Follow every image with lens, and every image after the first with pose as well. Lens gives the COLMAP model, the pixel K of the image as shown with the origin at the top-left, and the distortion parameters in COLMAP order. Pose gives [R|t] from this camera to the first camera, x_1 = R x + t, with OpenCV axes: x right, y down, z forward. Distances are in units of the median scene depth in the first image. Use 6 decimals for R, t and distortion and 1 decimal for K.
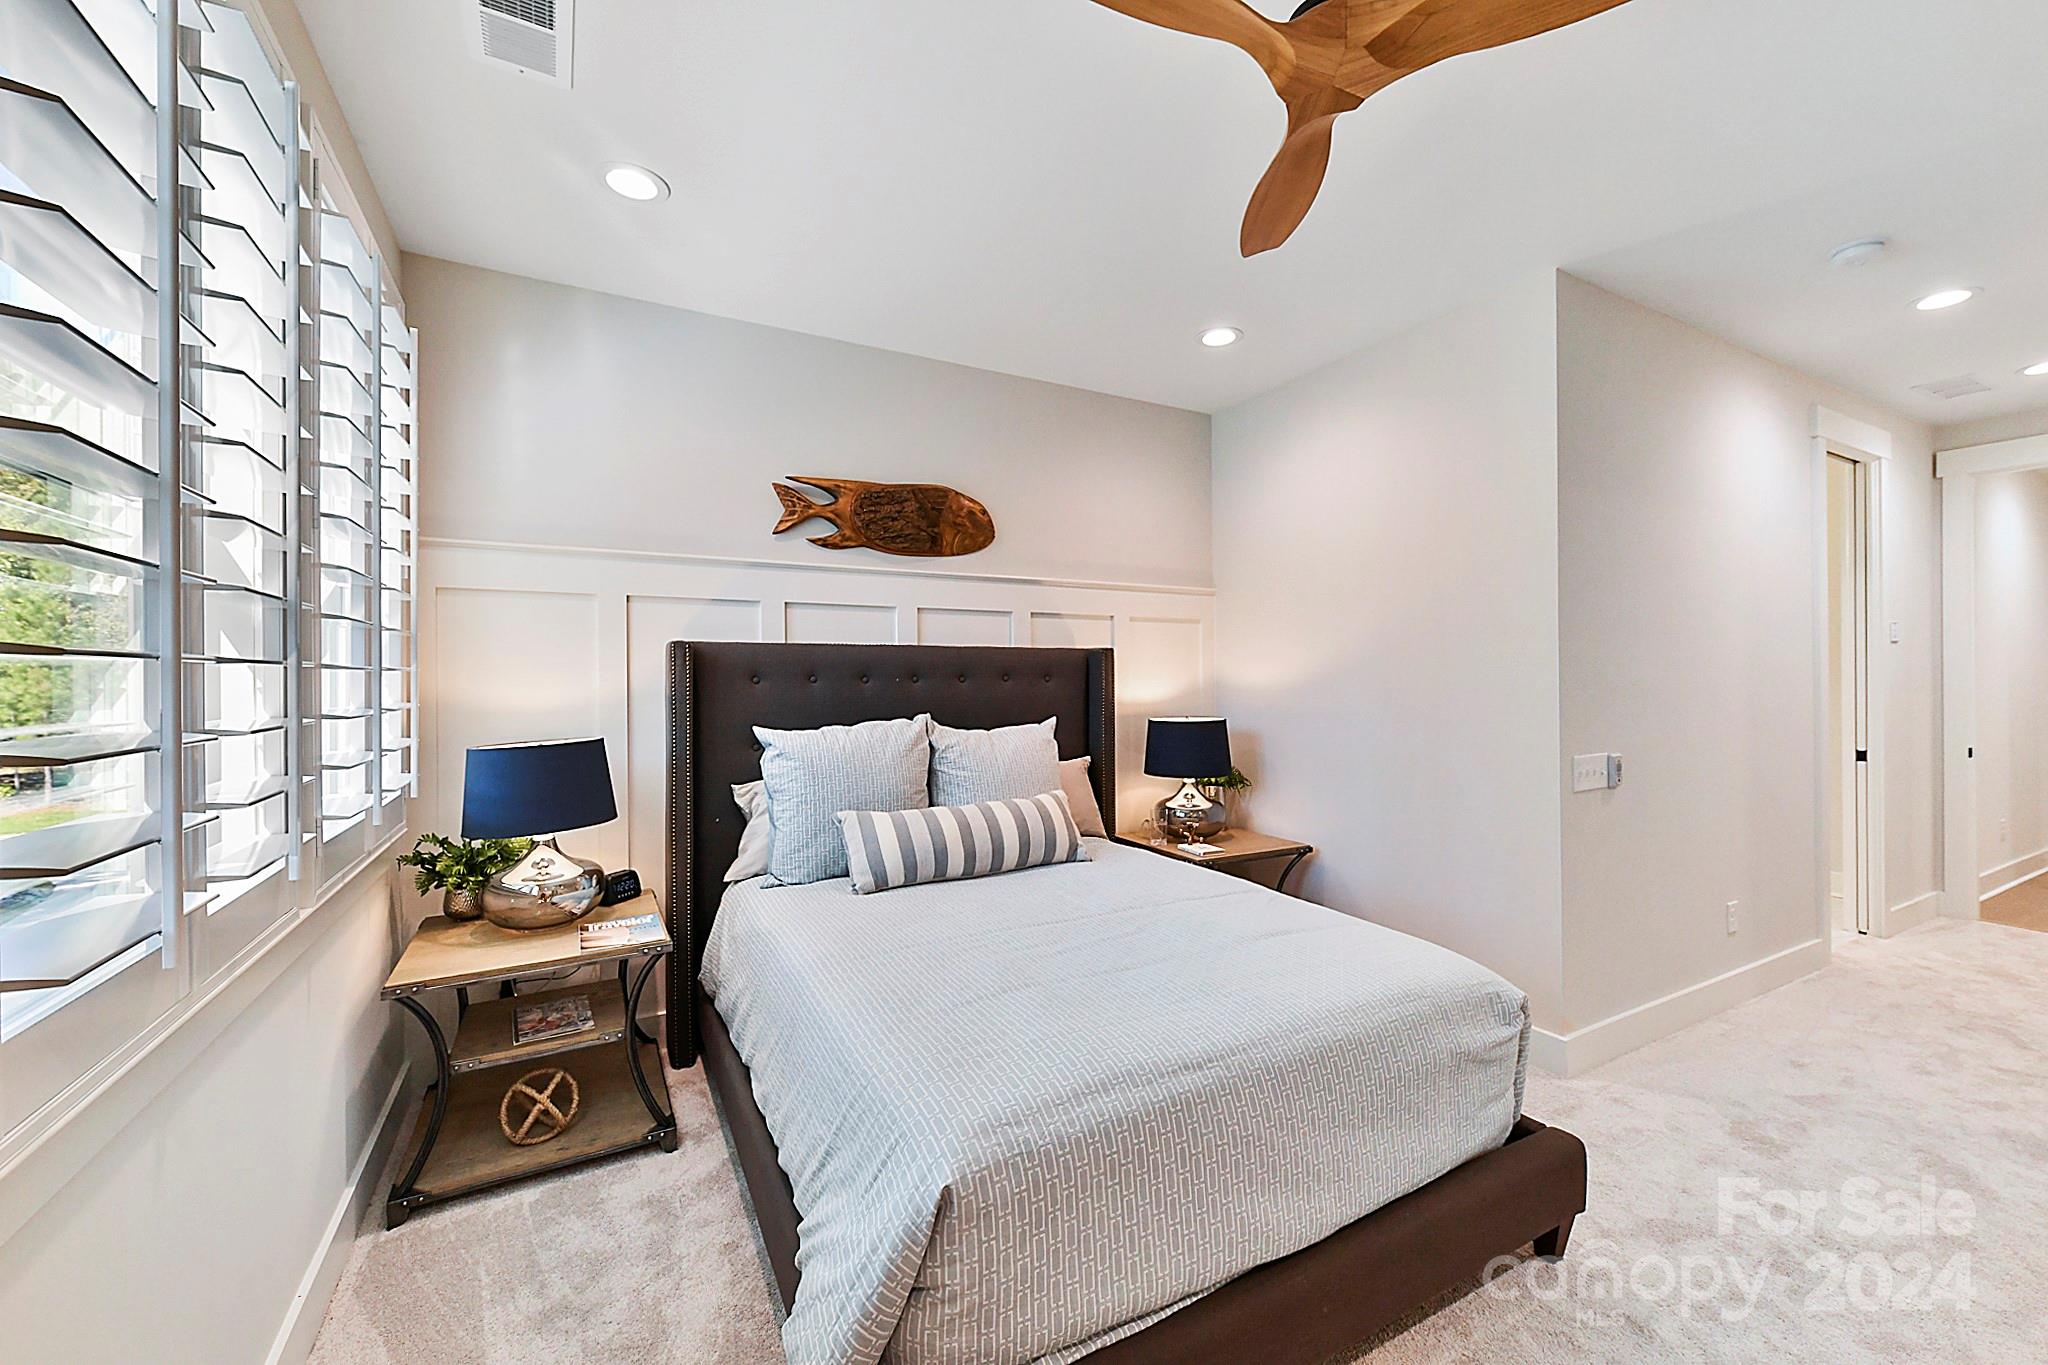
lens RADIAL K [[806.9, 0, 1022.3], [0, 806.9, 679.9], [0, 0, 1]] dist [0.014770, 0.000137]
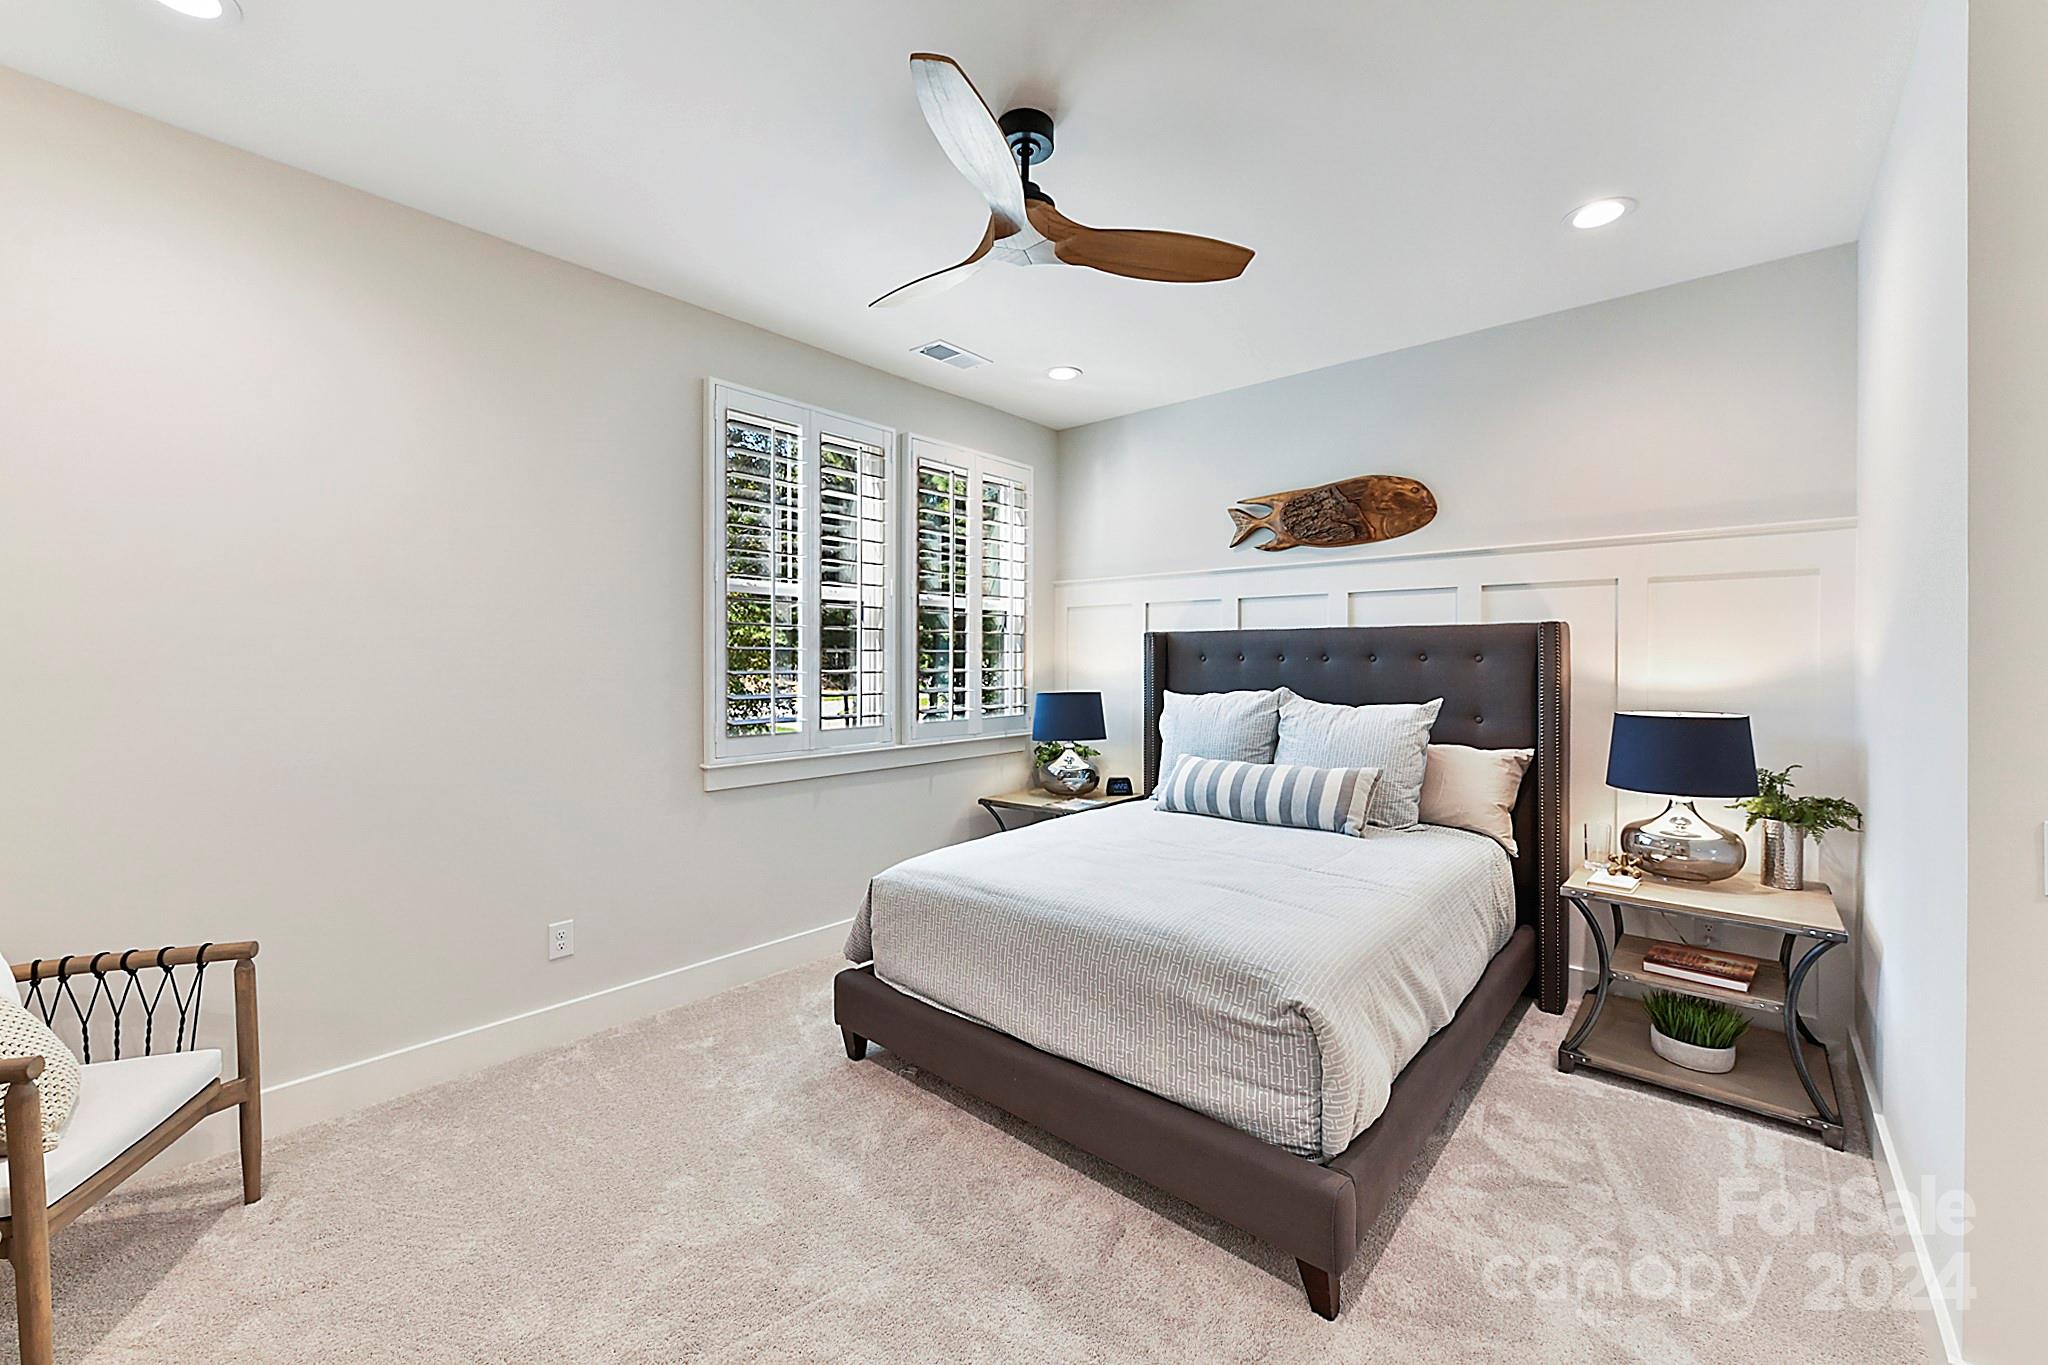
lens RADIAL K [[806.9, 0, 1029.7], [0, 806.9, 669.8], [0, 0, 1]] dist [0.014770, 0.000137]
pose [[0.344255, 0.016276, -0.938735, 0.799911], [-0.008948, 0.999861, 0.014055, 0.003764], [0.938833, 0.003562, 0.344353, 0.233428]]
